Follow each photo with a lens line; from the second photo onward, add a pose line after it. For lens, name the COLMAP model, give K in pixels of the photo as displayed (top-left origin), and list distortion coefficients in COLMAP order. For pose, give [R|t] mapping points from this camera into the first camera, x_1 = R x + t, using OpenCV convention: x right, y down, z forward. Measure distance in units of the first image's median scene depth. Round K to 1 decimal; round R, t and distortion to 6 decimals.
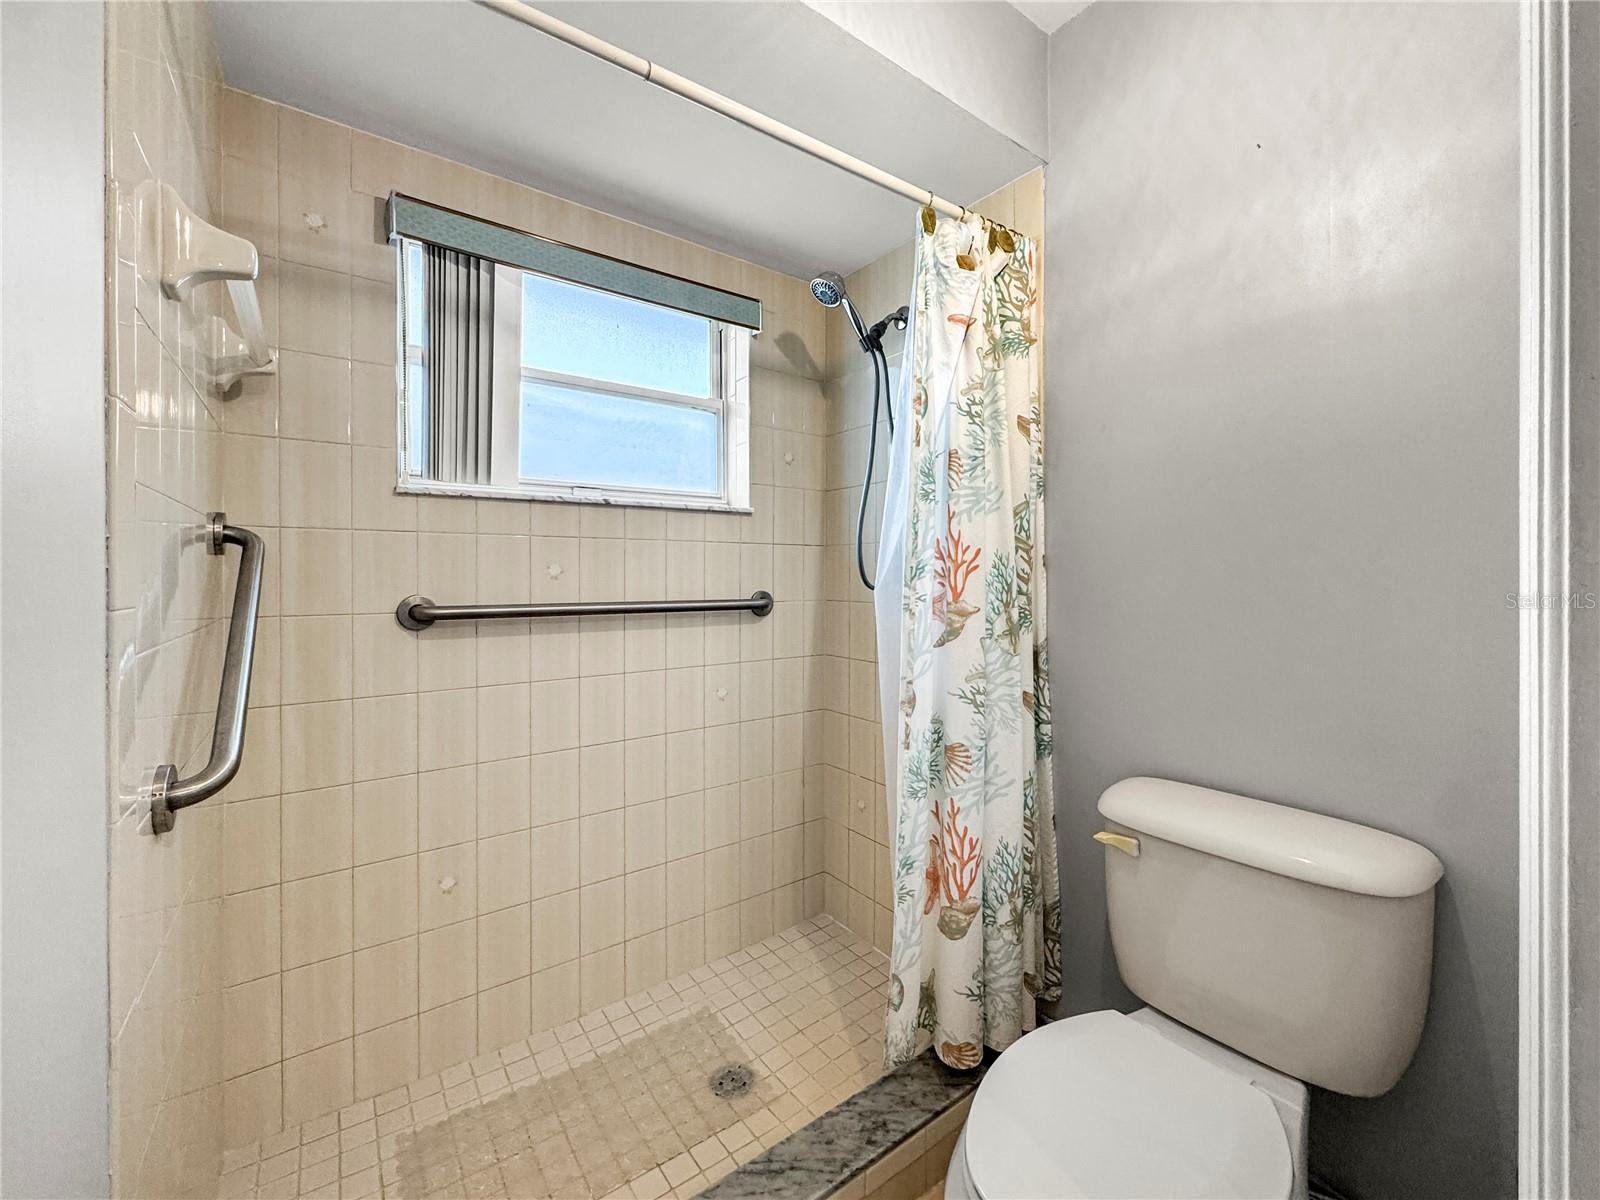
lens RADIAL K [[663.1, 0, 801.8], [0, 663.1, 571.6], [0, 0, 1]] dist [-0.002655, 0.000594]
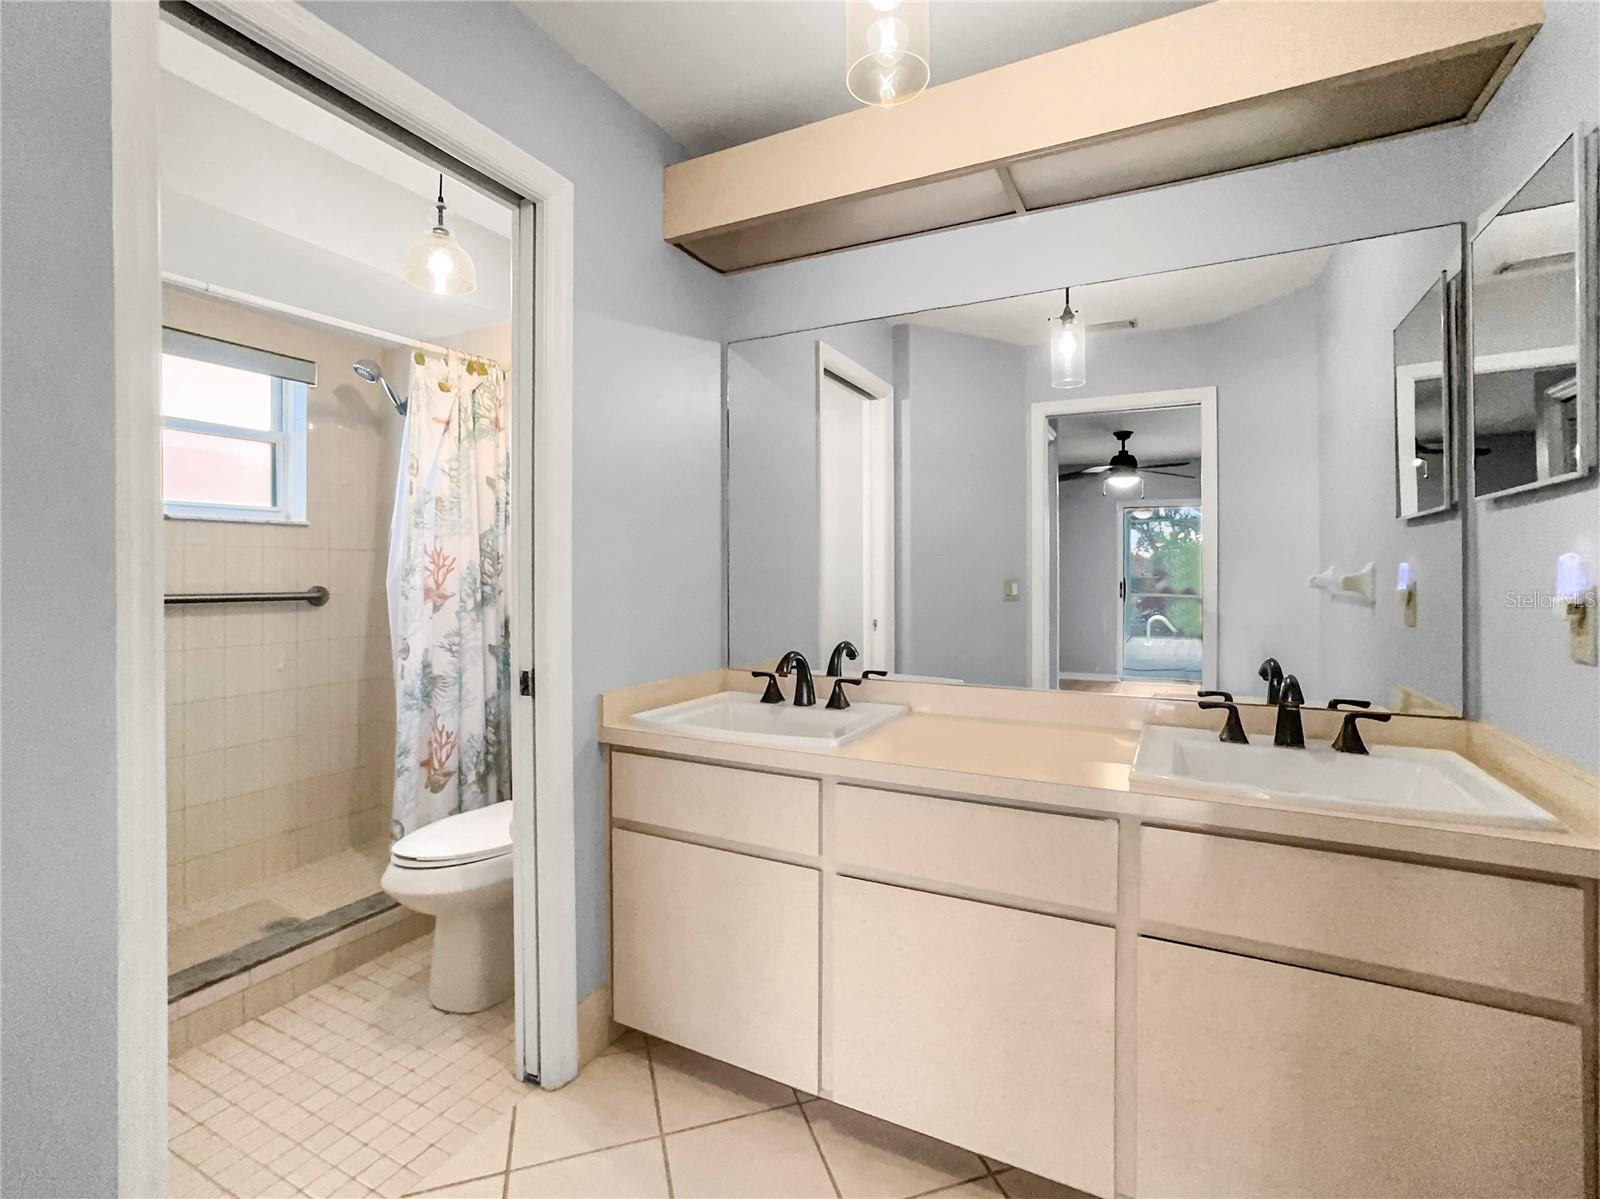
lens RADIAL K [[725.2, 0, 802.2], [0, 725.2, 573.5], [0, 0, 1]] dist [-0.018476, 0.000604]
pose [[0.896061, 0.001609, 0.443929, 0.244379], [-0.003424, 0.999989, 0.003287, -0.004040], [-0.443918, -0.004465, 0.896056, -1.002844]]
